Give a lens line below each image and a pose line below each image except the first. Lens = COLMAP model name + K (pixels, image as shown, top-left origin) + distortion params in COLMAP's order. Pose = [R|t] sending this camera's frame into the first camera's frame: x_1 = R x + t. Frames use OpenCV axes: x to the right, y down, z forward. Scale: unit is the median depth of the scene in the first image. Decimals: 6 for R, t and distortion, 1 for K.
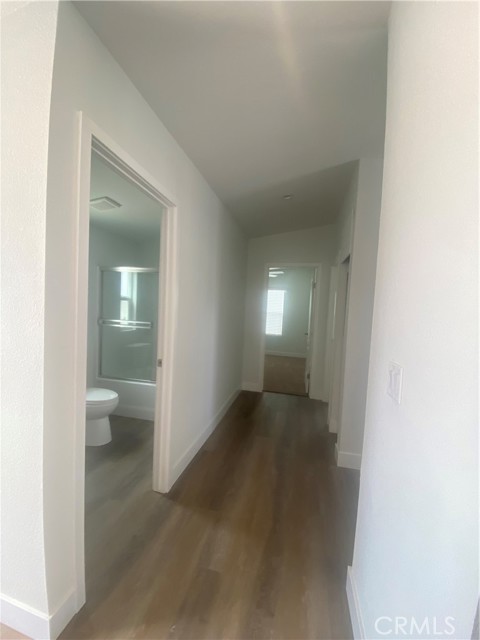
lens RADIAL K [[256.9, 0, 246.8], [0, 256.9, 322.5], [0, 0, 1]] dist [0.030806, 0.000192]
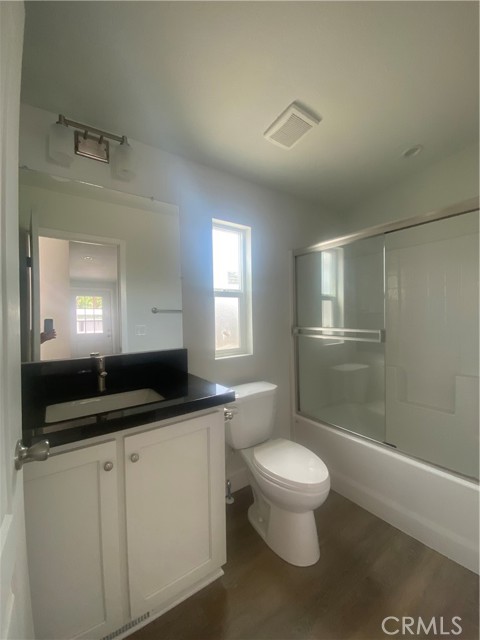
lens RADIAL K [[256.9, 0, 244.5], [0, 256.9, 320.0], [0, 0, 1]] dist [0.030806, 0.000192]
pose [[0.737289, -0.052442, -0.673539, -0.187124], [0.019027, 0.998199, -0.056892, 0.003589], [0.675310, 0.029131, 0.736959, 0.371008]]
